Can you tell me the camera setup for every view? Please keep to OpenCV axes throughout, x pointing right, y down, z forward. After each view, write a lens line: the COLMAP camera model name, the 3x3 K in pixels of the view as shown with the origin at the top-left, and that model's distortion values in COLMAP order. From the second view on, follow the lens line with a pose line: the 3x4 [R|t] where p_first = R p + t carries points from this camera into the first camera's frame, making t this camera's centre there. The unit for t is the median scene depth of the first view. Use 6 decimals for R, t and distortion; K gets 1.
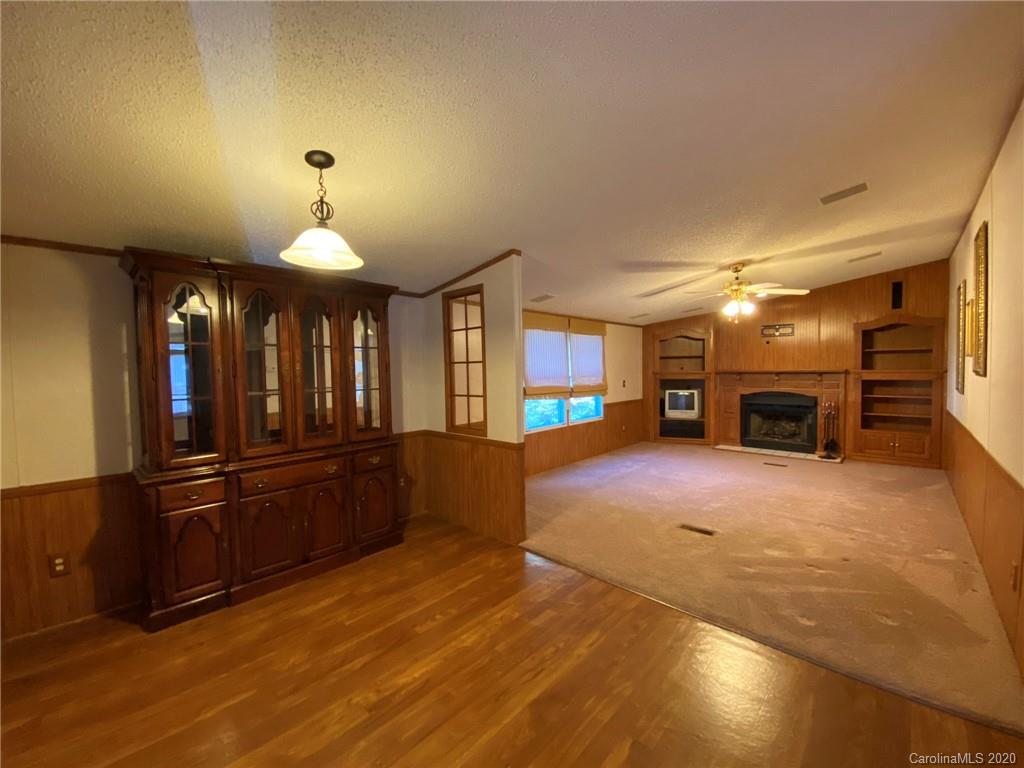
lens RADIAL K [[414.4, 0, 504.4], [0, 414.4, 379.3], [0, 0, 1]] dist [-0.002070, -0.005965]
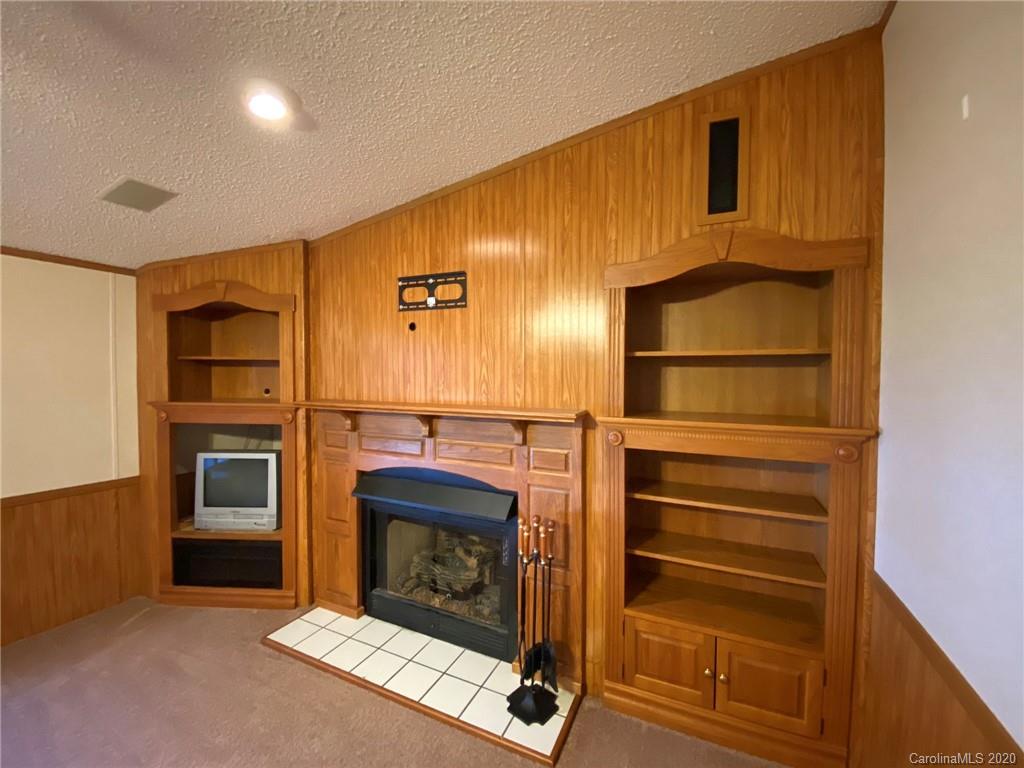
lens RADIAL K [[414.4, 0, 493.9], [0, 414.4, 379.1], [0, 0, 1]] dist [-0.002070, -0.005965]
pose [[0.955130, 0.012006, 0.295942, 0.667539], [-0.008019, 0.999860, -0.014681, -0.044445], [-0.296077, 0.011649, 0.955093, 0.719567]]
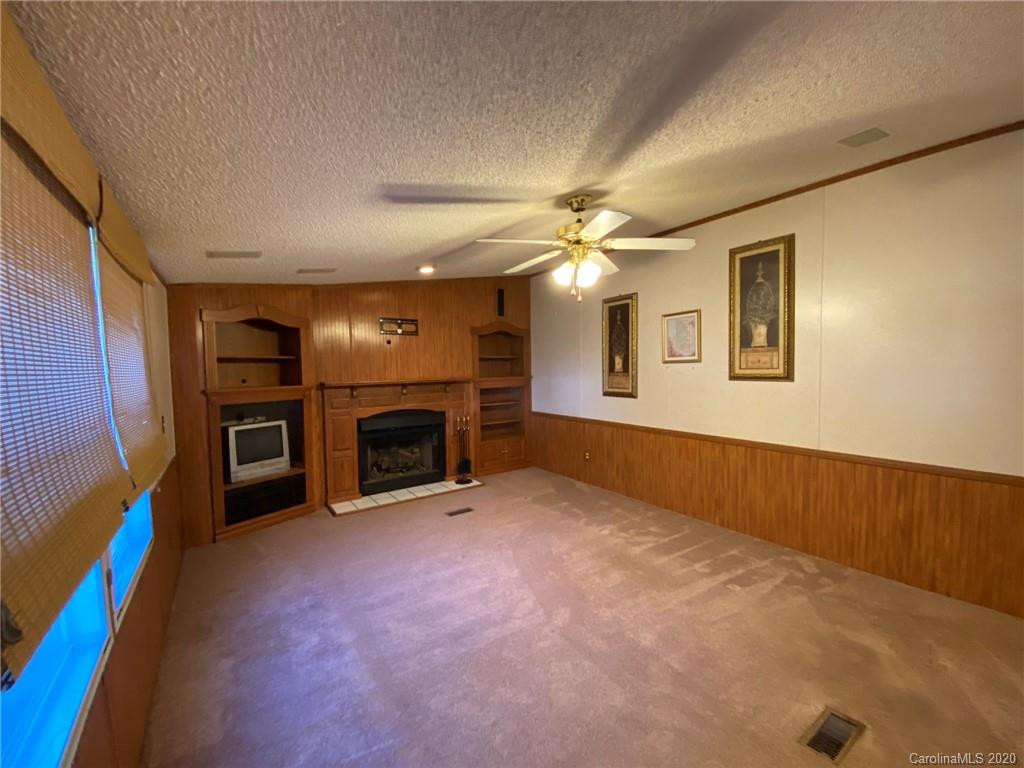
lens RADIAL K [[414.4, 0, 520.3], [0, 414.4, 382.2], [0, 0, 1]] dist [-0.002070, -0.005965]
pose [[0.204517, -0.026836, 0.978495, -0.018590], [0.042158, 0.998938, 0.018585, -0.026176], [-0.977955, 0.037451, 0.205431, 0.705671]]
